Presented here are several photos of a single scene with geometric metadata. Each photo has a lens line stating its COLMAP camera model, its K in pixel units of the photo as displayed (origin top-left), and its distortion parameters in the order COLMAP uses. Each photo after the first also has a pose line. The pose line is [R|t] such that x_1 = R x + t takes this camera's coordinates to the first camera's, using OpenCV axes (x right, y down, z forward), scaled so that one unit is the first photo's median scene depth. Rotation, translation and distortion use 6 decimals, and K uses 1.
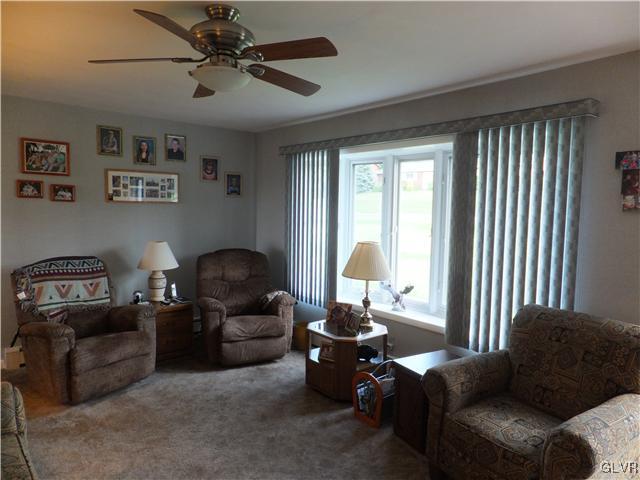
lens RADIAL K [[422.4, 0, 318.7], [0, 422.4, 241.0], [0, 0, 1]] dist [-0.032616, 0.026541]
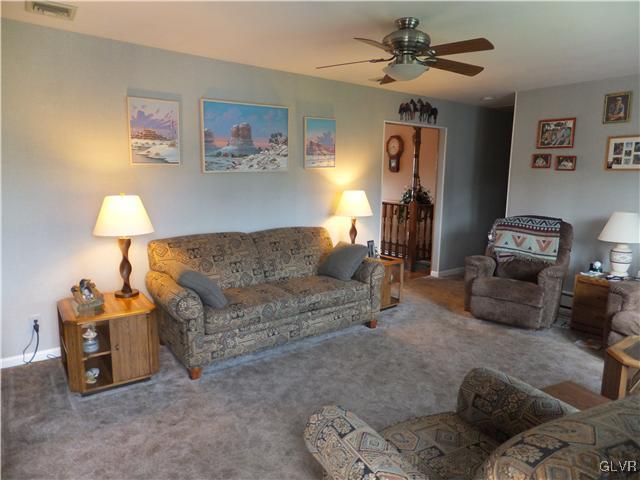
lens RADIAL K [[422.4, 0, 319.9], [0, 422.4, 238.6], [0, 0, 1]] dist [-0.032616, 0.026541]
pose [[-0.069696, 0.131765, -0.988828, 0.618323], [-0.091197, 0.986246, 0.137848, -0.007200], [0.993391, 0.099786, -0.056721, 0.427250]]
